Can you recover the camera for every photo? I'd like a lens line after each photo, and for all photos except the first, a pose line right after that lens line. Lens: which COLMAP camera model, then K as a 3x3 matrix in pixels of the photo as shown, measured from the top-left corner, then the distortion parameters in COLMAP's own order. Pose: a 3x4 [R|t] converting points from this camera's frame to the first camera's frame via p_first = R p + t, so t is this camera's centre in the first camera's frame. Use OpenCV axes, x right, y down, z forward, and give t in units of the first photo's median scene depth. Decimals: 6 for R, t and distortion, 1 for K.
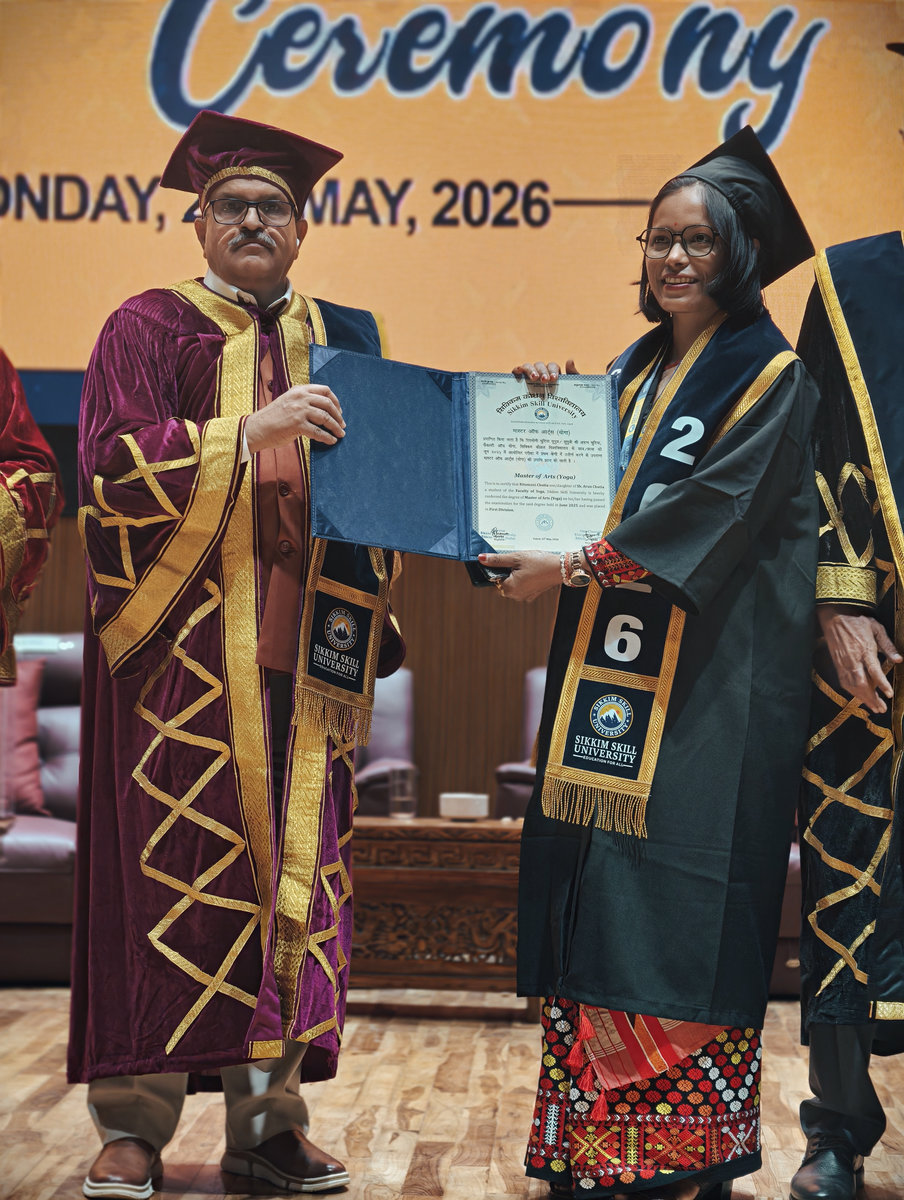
lens RADIAL K [[2955.8, 0, 439.2], [0, 2955.8, 598.9], [0, 0, 1]] dist [0.483274, -2.727189]
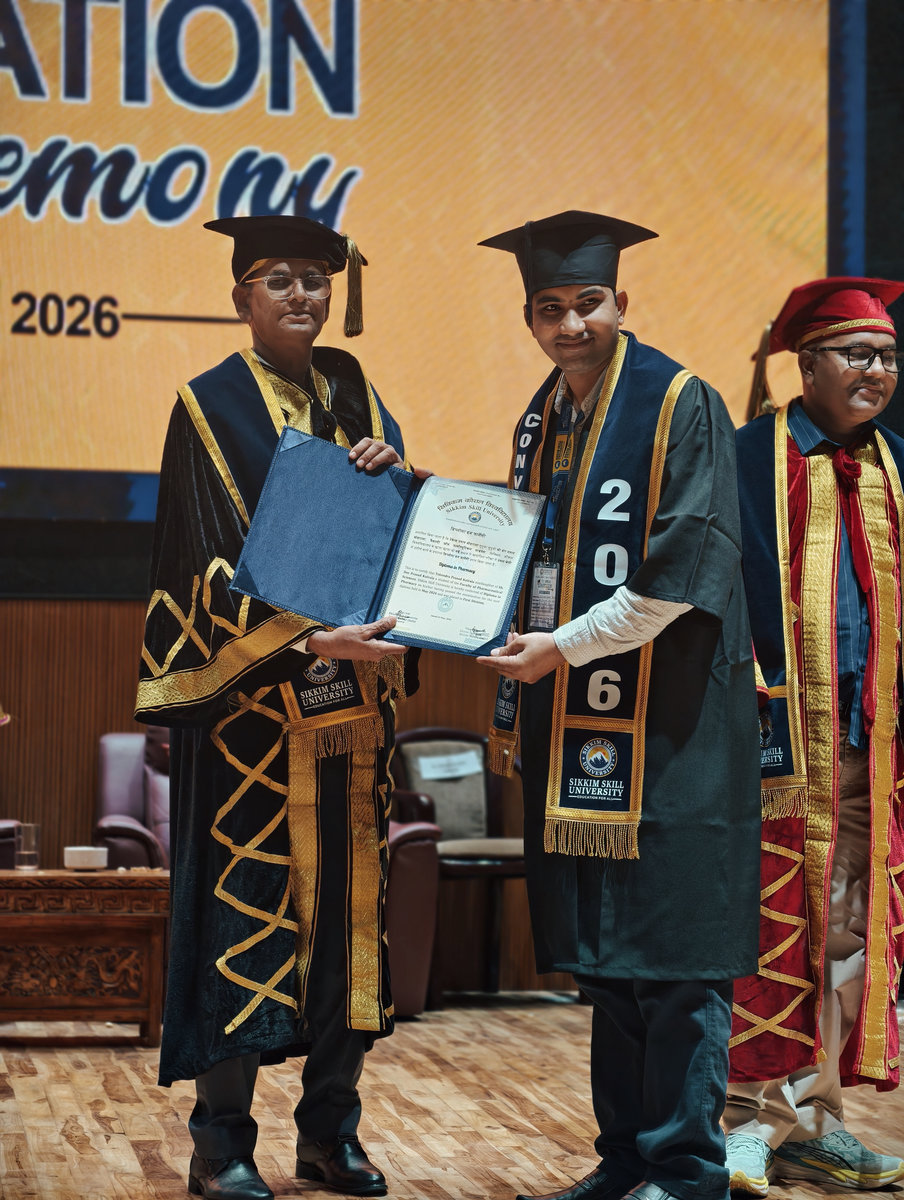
lens RADIAL K [[2955.8, 0, 439.2], [0, 2955.8, 598.9], [0, 0, 1]] dist [0.483274, -2.727189]
pose [[0.973594, 0.006745, 0.228186, -0.123046], [-0.002452, 0.999815, -0.019092, -0.007398], [-0.228273, 0.018029, 0.973430, -0.139837]]
